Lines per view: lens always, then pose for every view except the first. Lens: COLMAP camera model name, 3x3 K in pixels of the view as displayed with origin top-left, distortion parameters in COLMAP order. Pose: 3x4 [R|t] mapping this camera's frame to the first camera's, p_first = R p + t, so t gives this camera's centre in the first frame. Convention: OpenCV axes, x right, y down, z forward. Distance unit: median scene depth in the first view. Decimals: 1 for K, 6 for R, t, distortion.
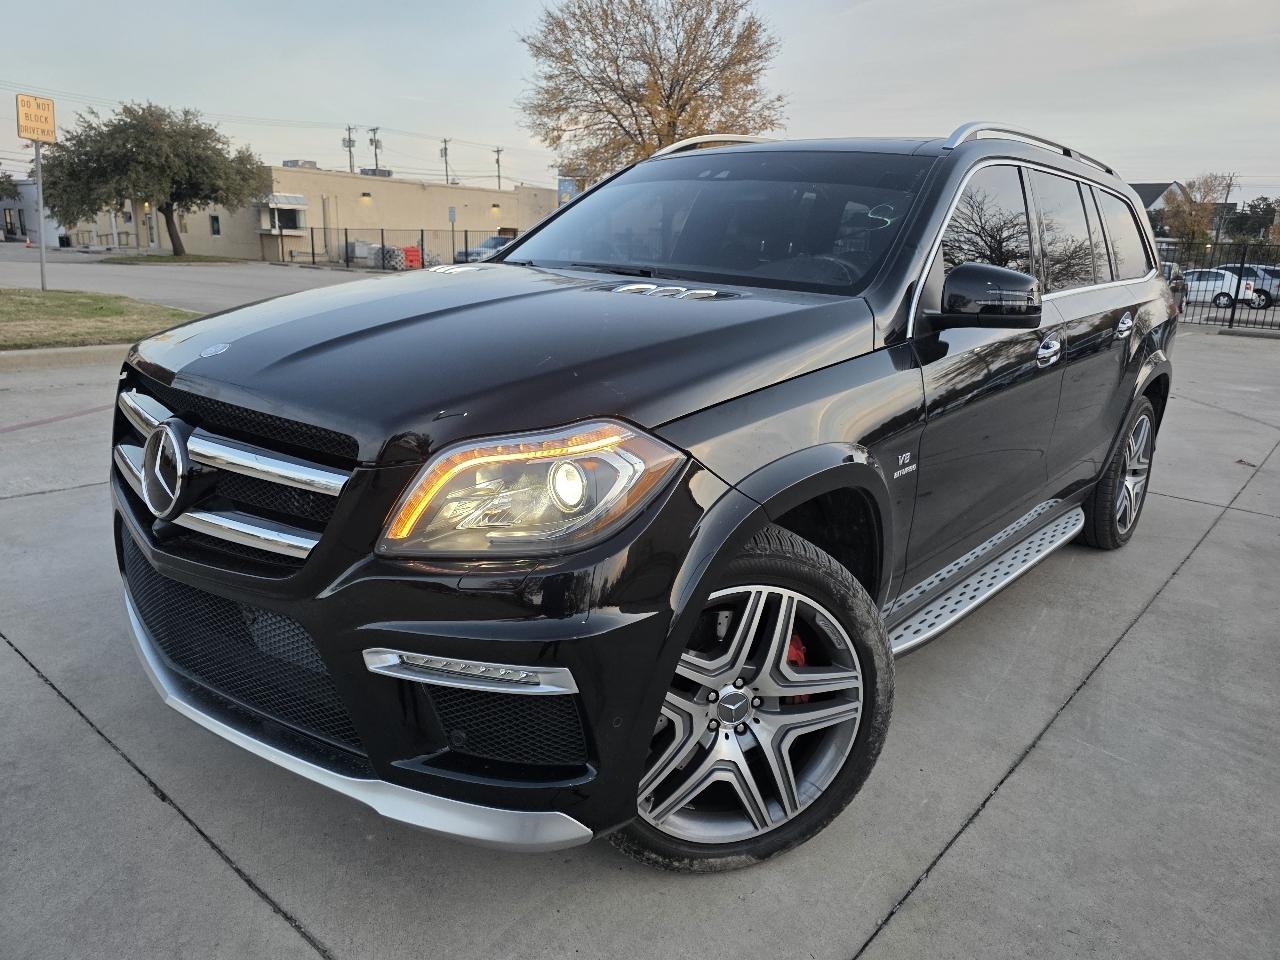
lens RADIAL K [[882.1, 0, 642.1], [0, 882.1, 468.7], [0, 0, 1]] dist [0.052516, -0.046686]
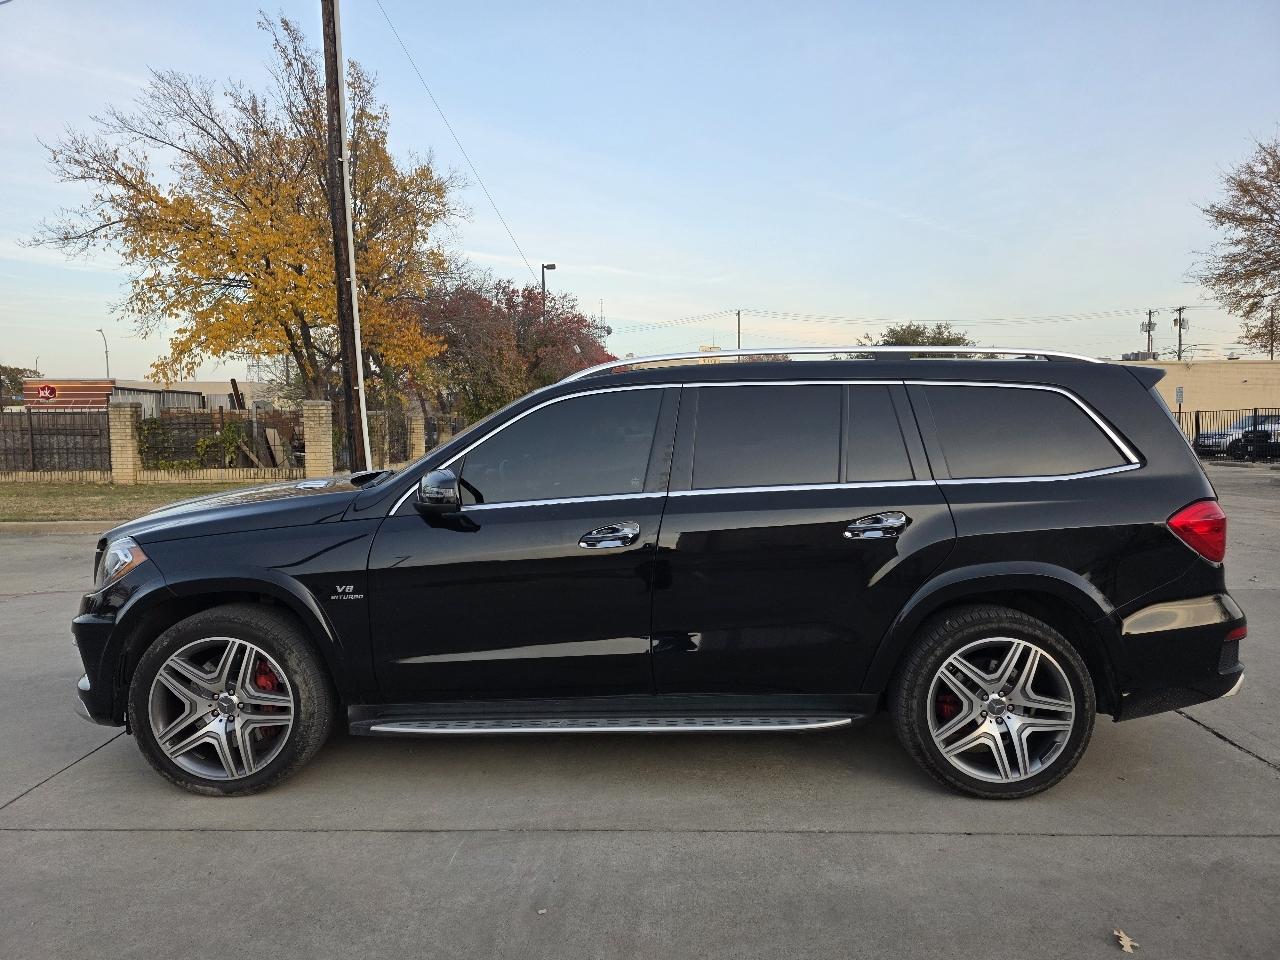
lens RADIAL K [[882.1, 0, 639.8], [0, 882.1, 477.2], [0, 0, 1]] dist [0.052516, -0.046686]
pose [[0.634485, 0.003722, -0.772926, 1.703199], [-0.154862, 0.980324, -0.122404, -0.087437], [0.757263, 0.197361, 0.622577, 0.333025]]
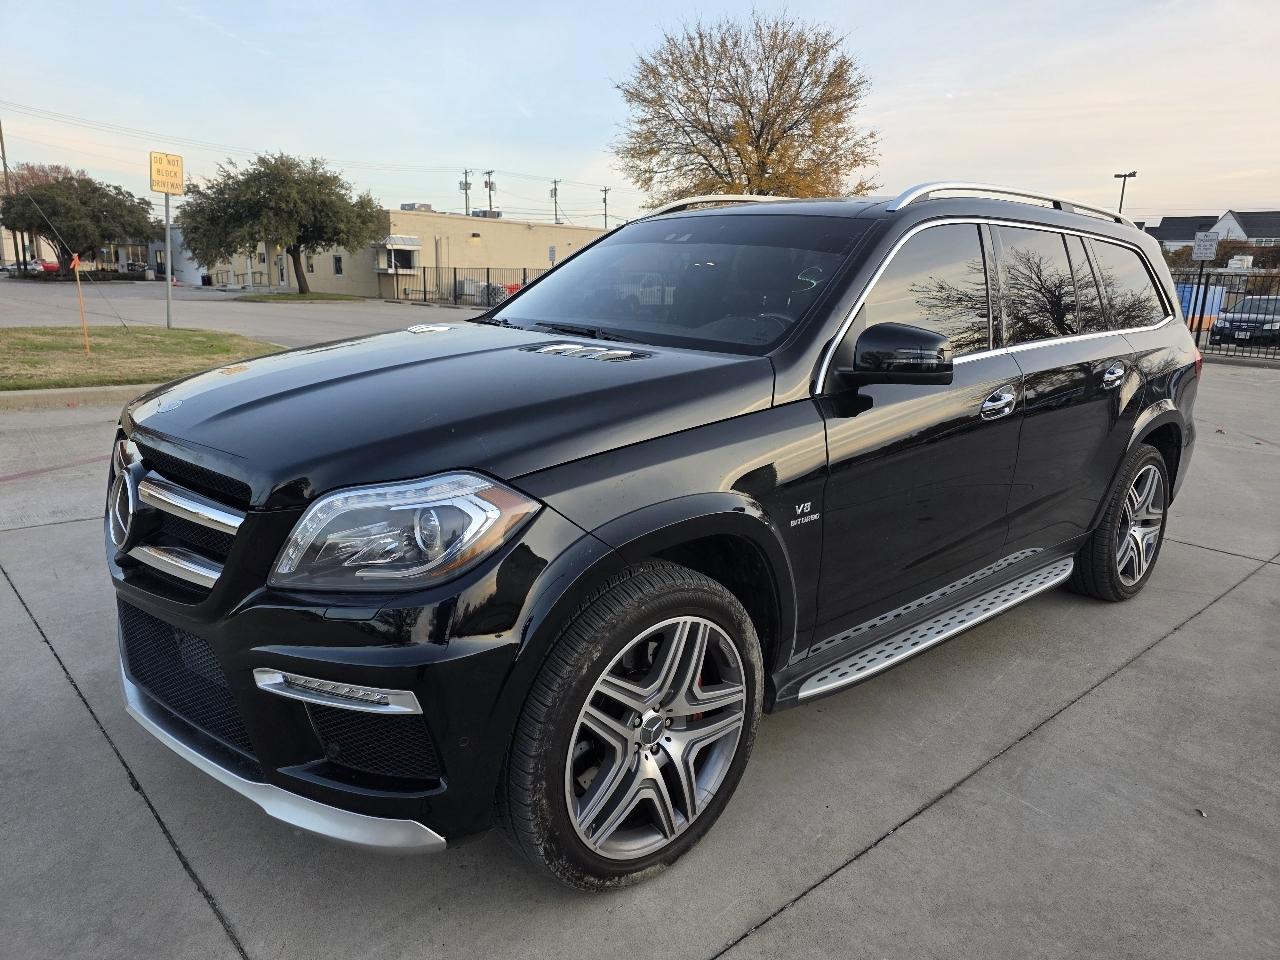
lens RADIAL K [[882.1, 0, 644.2], [0, 882.1, 473.0], [0, 0, 1]] dist [0.052516, -0.046686]
pose [[0.993726, 0.017431, -0.110479, 0.203134], [-0.021035, 0.999281, -0.031541, -0.015320], [0.109850, 0.033667, 0.993378, -0.067546]]
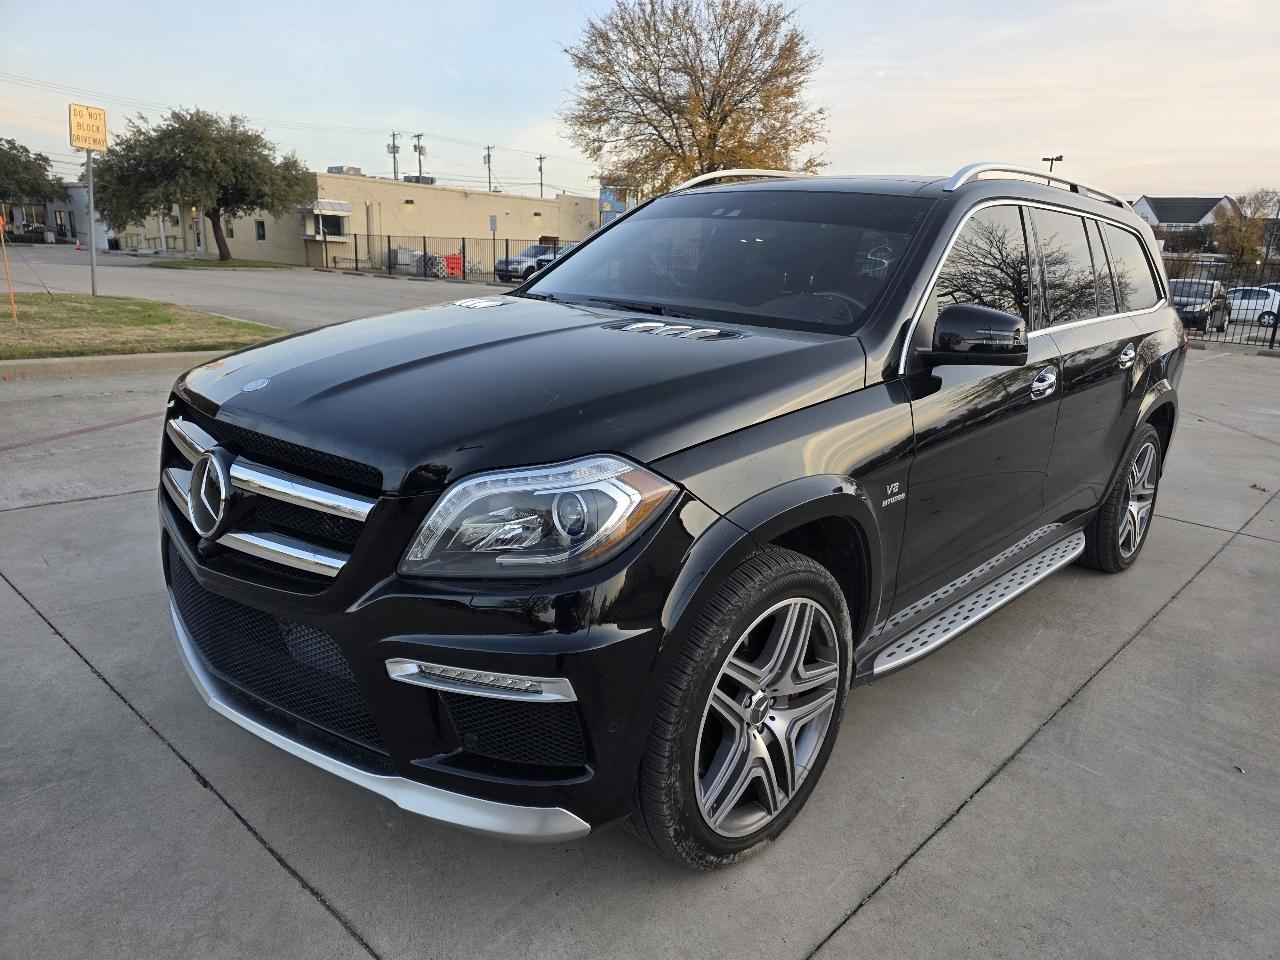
lens RADIAL K [[882.1, 0, 659.8], [0, 882.1, 489.5], [0, 0, 1]] dist [0.052516, -0.046686]
pose [[0.999762, 0.015651, -0.015201, 0.028332], [-0.015461, 0.999802, 0.012529, -0.017864], [0.015394, -0.012291, 0.999806, -0.068027]]
